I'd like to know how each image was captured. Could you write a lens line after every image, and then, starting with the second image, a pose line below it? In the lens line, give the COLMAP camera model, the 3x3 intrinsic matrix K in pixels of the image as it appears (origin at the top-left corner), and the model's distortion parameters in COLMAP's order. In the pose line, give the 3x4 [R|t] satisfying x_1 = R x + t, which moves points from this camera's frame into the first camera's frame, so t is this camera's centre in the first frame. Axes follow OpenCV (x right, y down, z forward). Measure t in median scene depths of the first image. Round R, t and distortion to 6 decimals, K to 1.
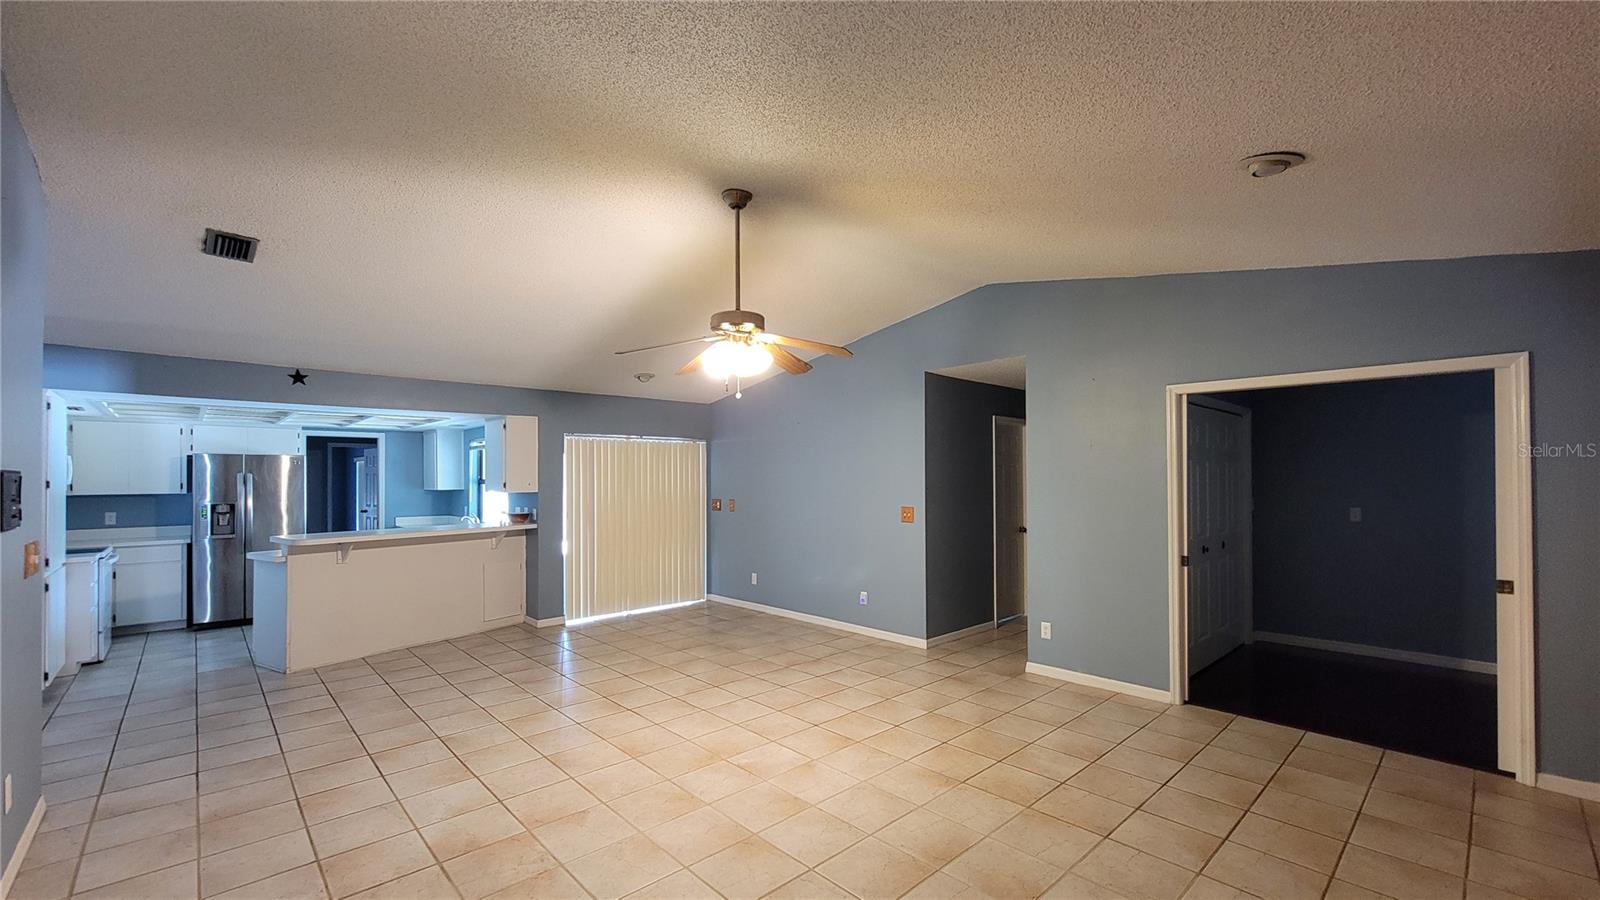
lens RADIAL K [[653.2, 0, 801.5], [0, 653.2, 472.8], [0, 0, 1]] dist [-0.003429, 0.000479]
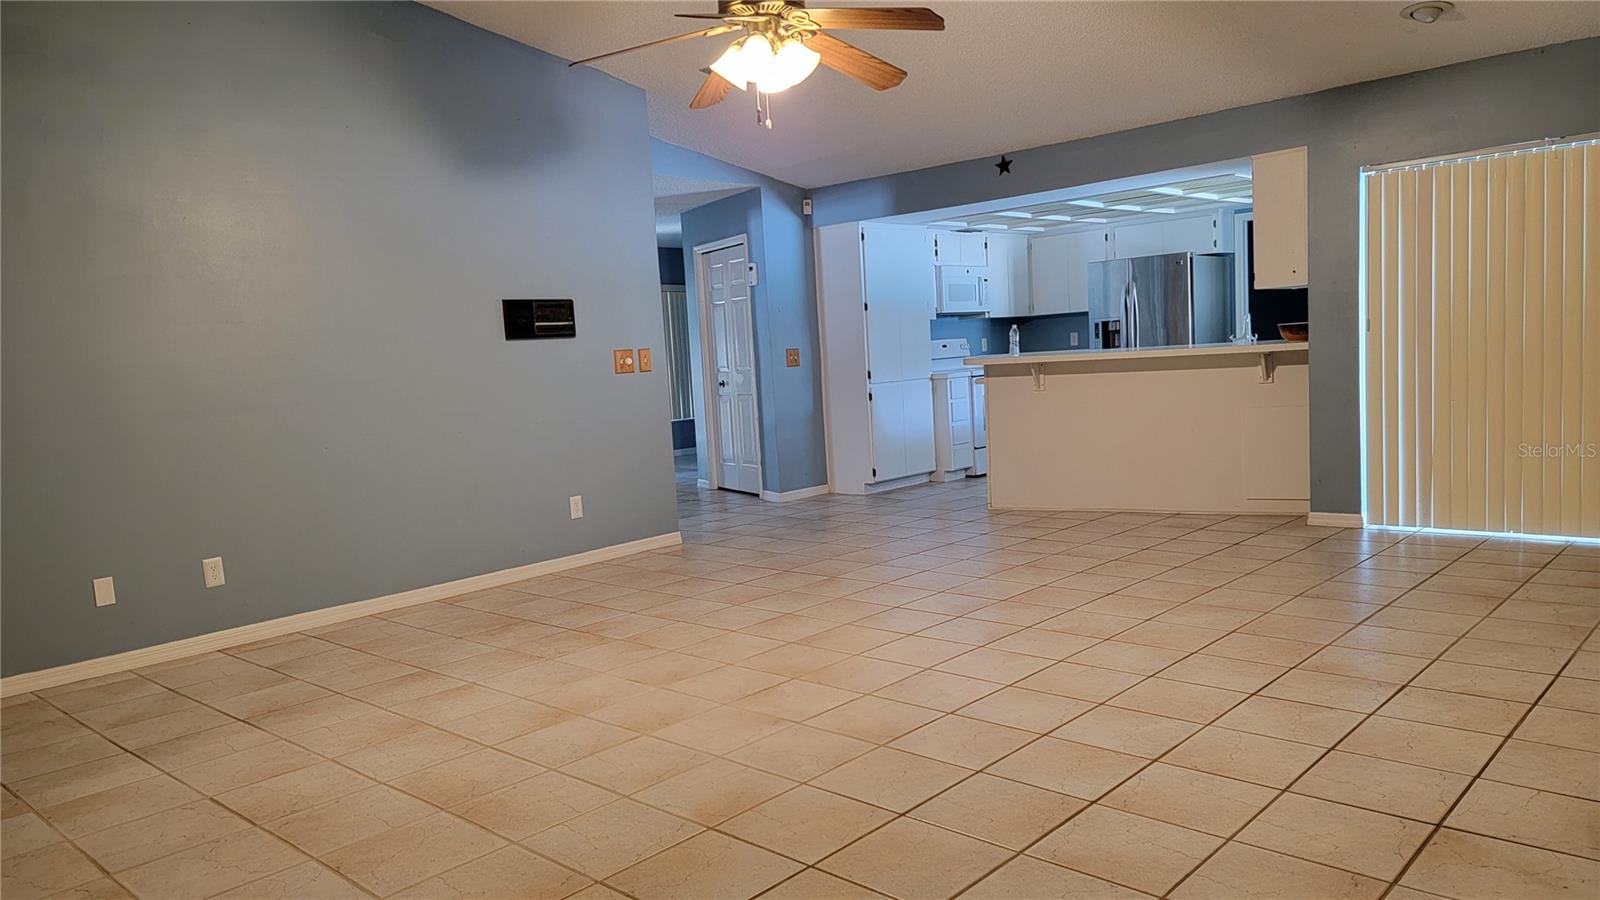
lens RADIAL K [[1112.5, 0, 812.9], [0, 1112.5, 461.2], [0, 0, 1]] dist [0.084972, -0.078795]
pose [[0.073186, 0.103106, -0.991974, 0.625465], [0.068321, 0.991787, 0.108127, 0.053578], [0.994975, -0.075687, 0.065541, 0.588023]]
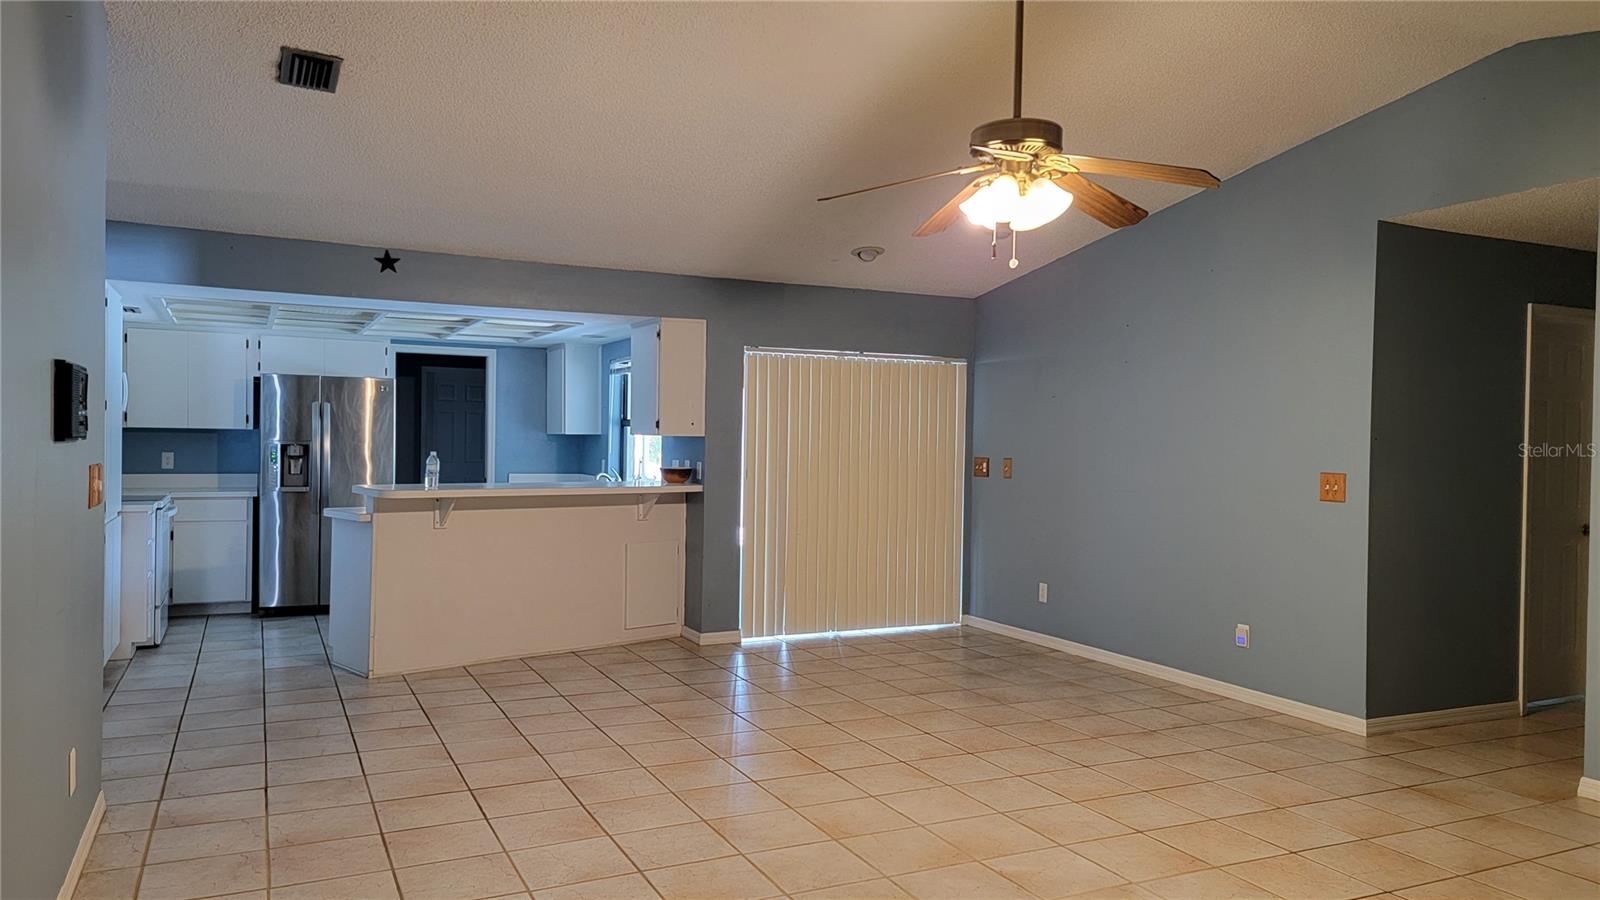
lens RADIAL K [[1104.0, 0, 802.4], [0, 1104.0, 453.1], [0, 0, 1]] dist [0.092394, -0.079054]
pose [[0.955831, 0.023897, -0.292942, 0.013330], [-0.018180, 0.999588, 0.022223, 0.023505], [0.293353, -0.015915, 0.955872, -0.024390]]
